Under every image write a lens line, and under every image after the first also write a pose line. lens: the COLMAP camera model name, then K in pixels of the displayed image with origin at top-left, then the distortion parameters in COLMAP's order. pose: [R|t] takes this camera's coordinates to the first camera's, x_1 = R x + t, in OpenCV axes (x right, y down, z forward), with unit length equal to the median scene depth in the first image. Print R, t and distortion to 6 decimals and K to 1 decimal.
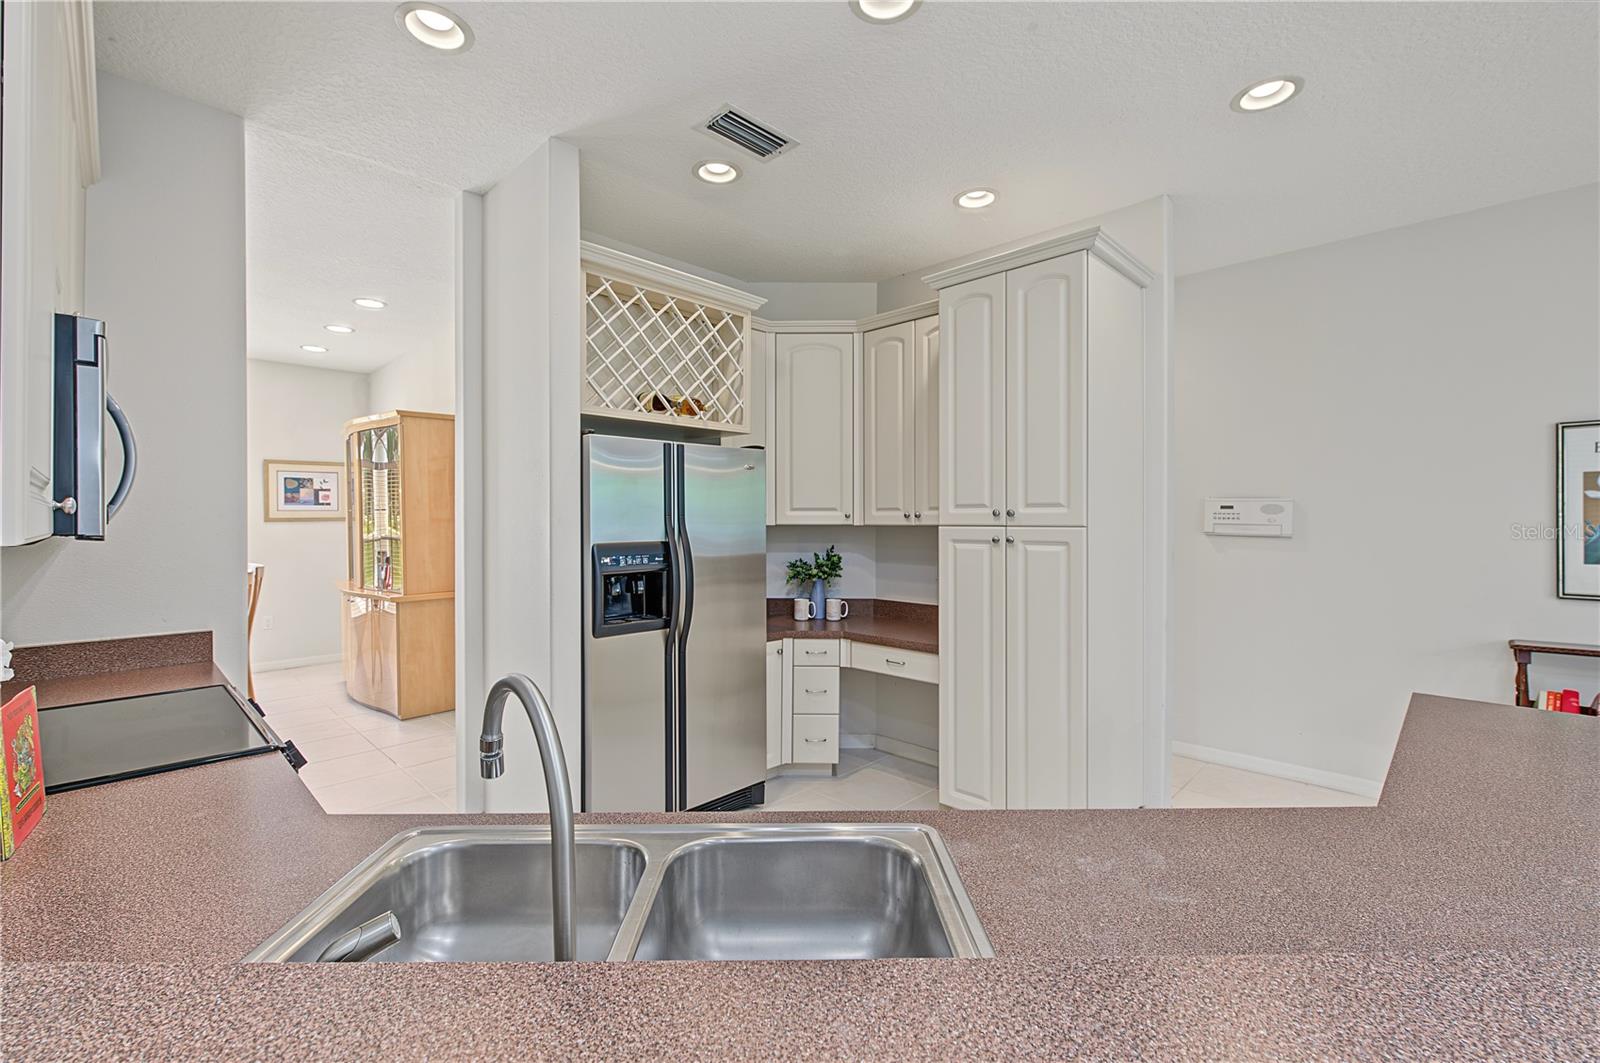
lens RADIAL K [[710.3, 0, 806.1], [0, 710.3, 519.5], [0, 0, 1]] dist [-0.010054, -0.000712]
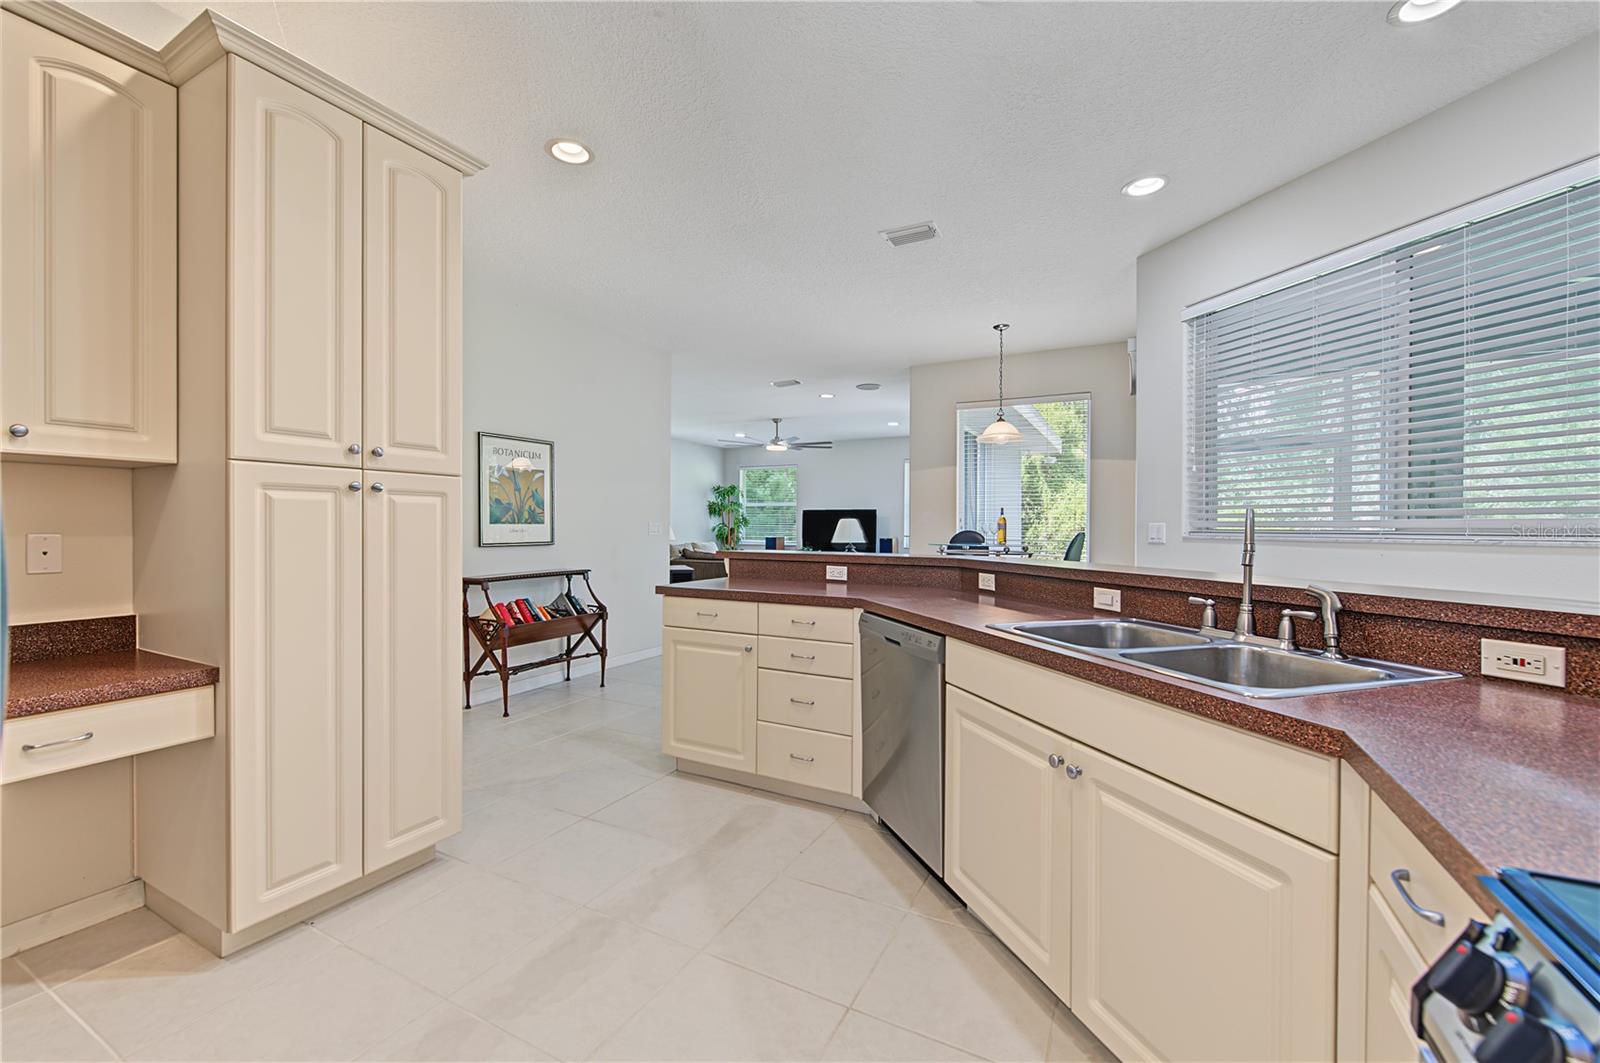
lens RADIAL K [[643.8, 0, 800.0], [0, 643.8, 531.5], [0, 0, 1]] dist [-0.000577, -0.000157]
pose [[-0.271767, -0.010235, 0.962309, -0.472113], [-0.001867, 0.999947, 0.010108, 0.065443], [-0.962361, 0.000950, -0.271771, 0.740741]]
